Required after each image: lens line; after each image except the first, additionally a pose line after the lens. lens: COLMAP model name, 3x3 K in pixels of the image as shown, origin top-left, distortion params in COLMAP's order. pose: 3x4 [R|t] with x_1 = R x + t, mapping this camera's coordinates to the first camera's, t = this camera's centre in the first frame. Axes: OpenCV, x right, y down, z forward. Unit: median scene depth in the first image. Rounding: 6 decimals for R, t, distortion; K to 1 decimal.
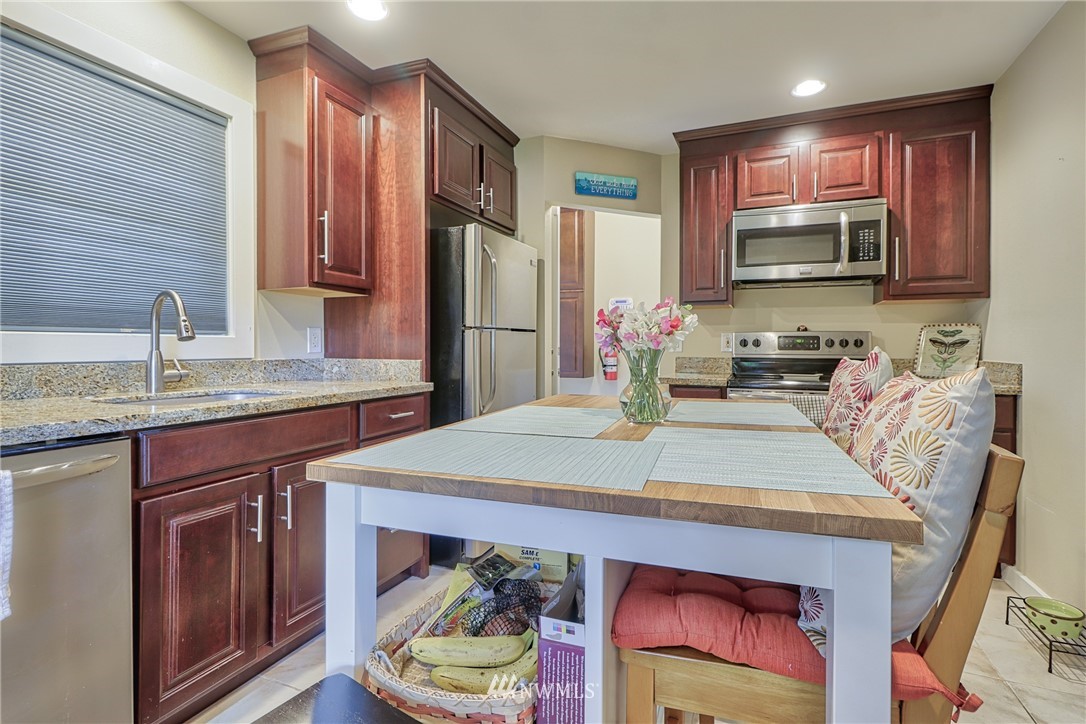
lens RADIAL K [[531.0, 0, 568.6], [0, 531.0, 352.8], [0, 0, 1]] dist [0.001098, -0.000170]
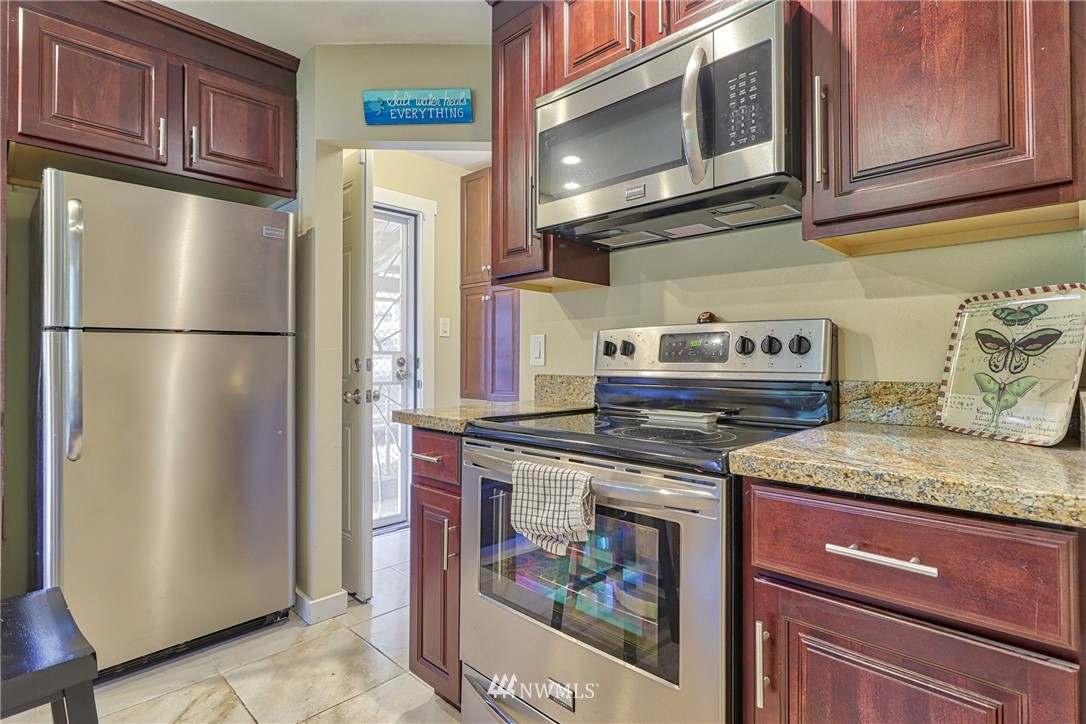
lens RADIAL K [[563.1, 0, 561.5], [0, 563.1, 350.2], [0, 0, 1]] dist [0.002451, 0.001514]
pose [[0.927095, -0.008519, -0.374730, 0.759175], [-0.003517, 0.999500, -0.031424, 0.001357], [0.374811, 0.030451, 0.926601, 0.692974]]
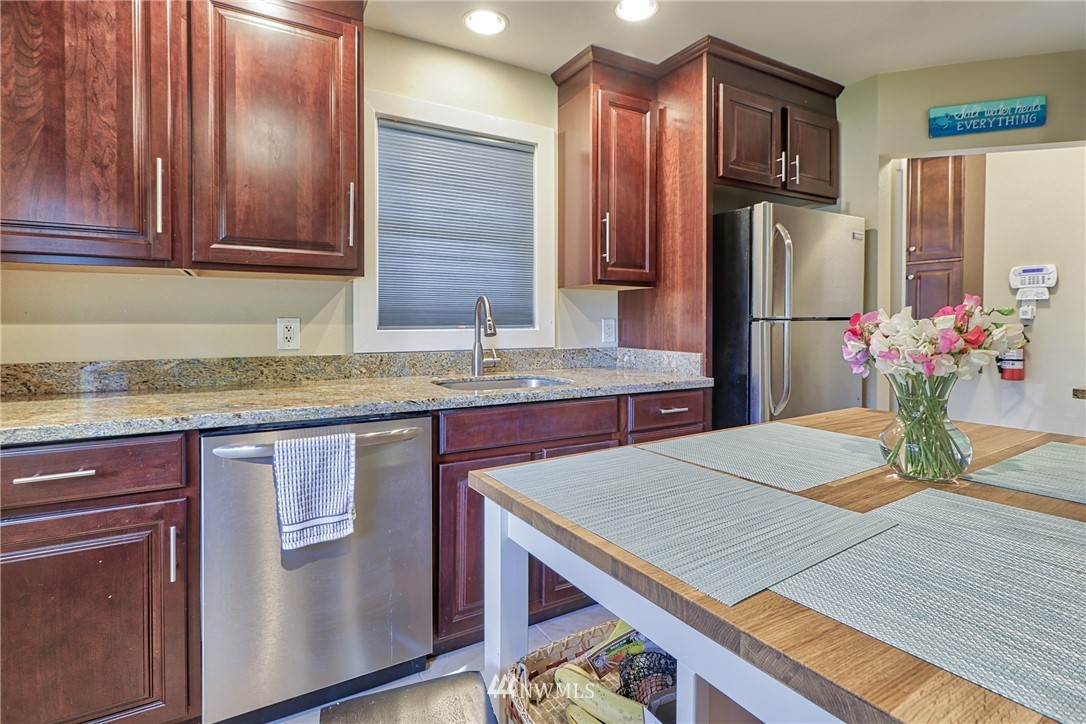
lens RADIAL K [[531.0, 0, 511.4], [0, 531.0, 336.7], [0, 0, 1]] dist [0.001098, -0.000170]
pose [[0.767810, 0.015536, -0.640489, 0.069414], [-0.012554, 0.999879, 0.009204, -0.020992], [0.640555, 0.000974, 0.767912, 0.047352]]
